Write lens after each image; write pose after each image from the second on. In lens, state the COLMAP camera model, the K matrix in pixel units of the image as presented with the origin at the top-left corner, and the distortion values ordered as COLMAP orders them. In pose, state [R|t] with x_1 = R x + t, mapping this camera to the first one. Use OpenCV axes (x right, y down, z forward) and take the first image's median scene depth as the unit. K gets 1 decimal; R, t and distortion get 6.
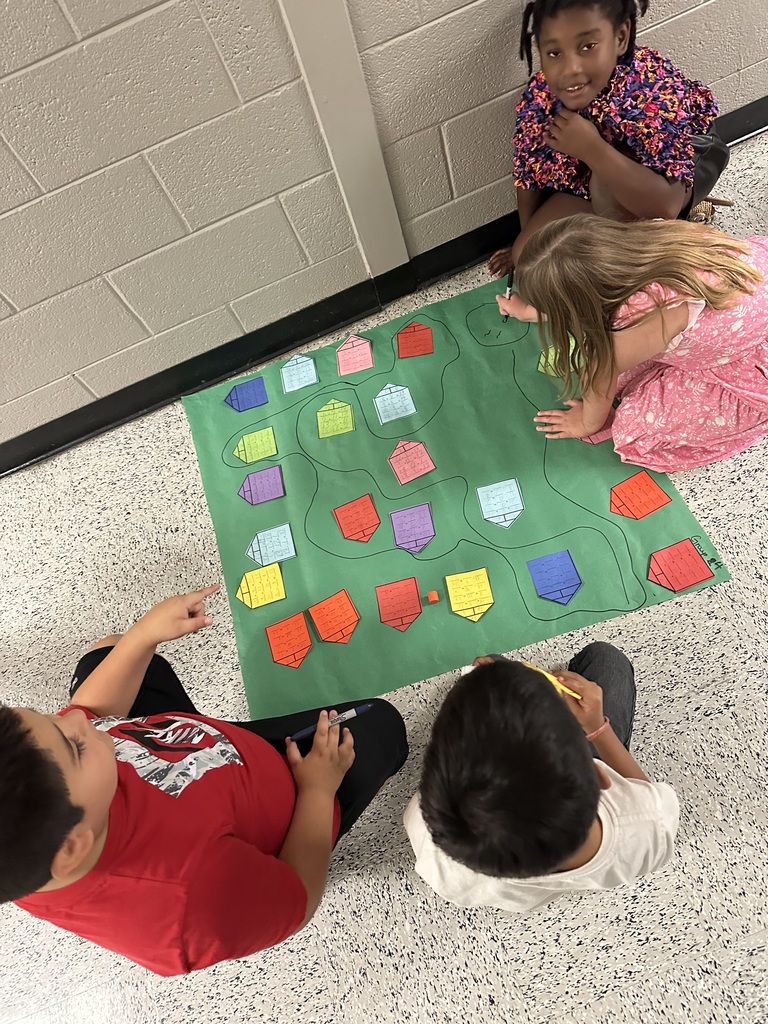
lens RADIAL K [[720.3, 0, 389.2], [0, 720.3, 513.2], [0, 0, 1]] dist [0.012627, -0.014968]
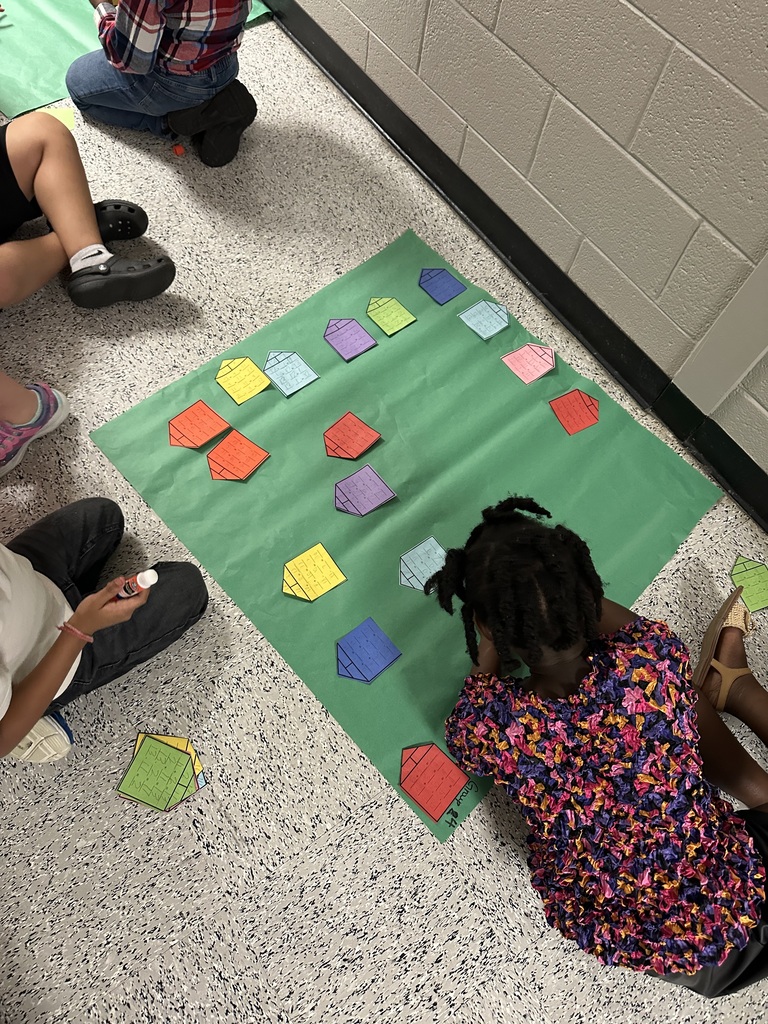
lens RADIAL K [[720.3, 0, 385.1], [0, 720.3, 503.4], [0, 0, 1]] dist [0.012627, -0.014968]
pose [[0.218955, 0.949179, -0.226091, 0.325872], [-0.933600, 0.271155, 0.234235, -0.245228], [0.283637, 0.159791, 0.945525, 0.185037]]
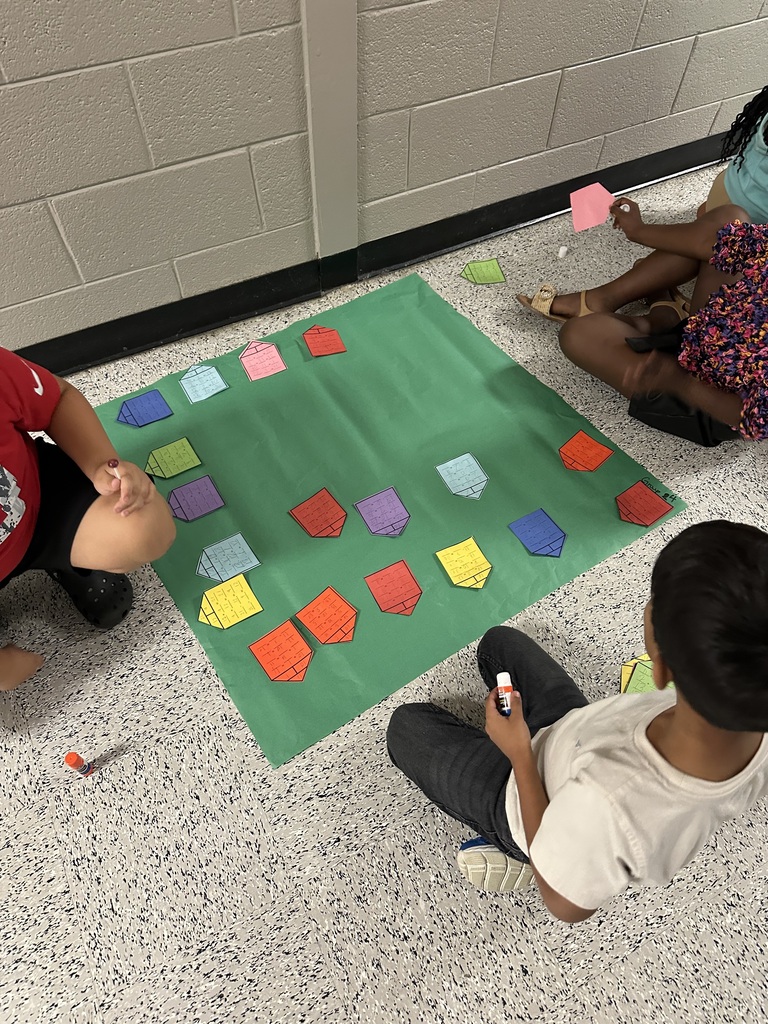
lens RADIAL K [[720.3, 0, 384.1], [0, 720.3, 514.0], [0, 0, 1]] dist [0.012627, -0.014968]
pose [[0.964376, 0.034590, 0.262263, -0.263631], [-0.003781, 0.993115, -0.117083, 0.193329], [-0.264507, 0.111920, 0.957867, 0.102000]]
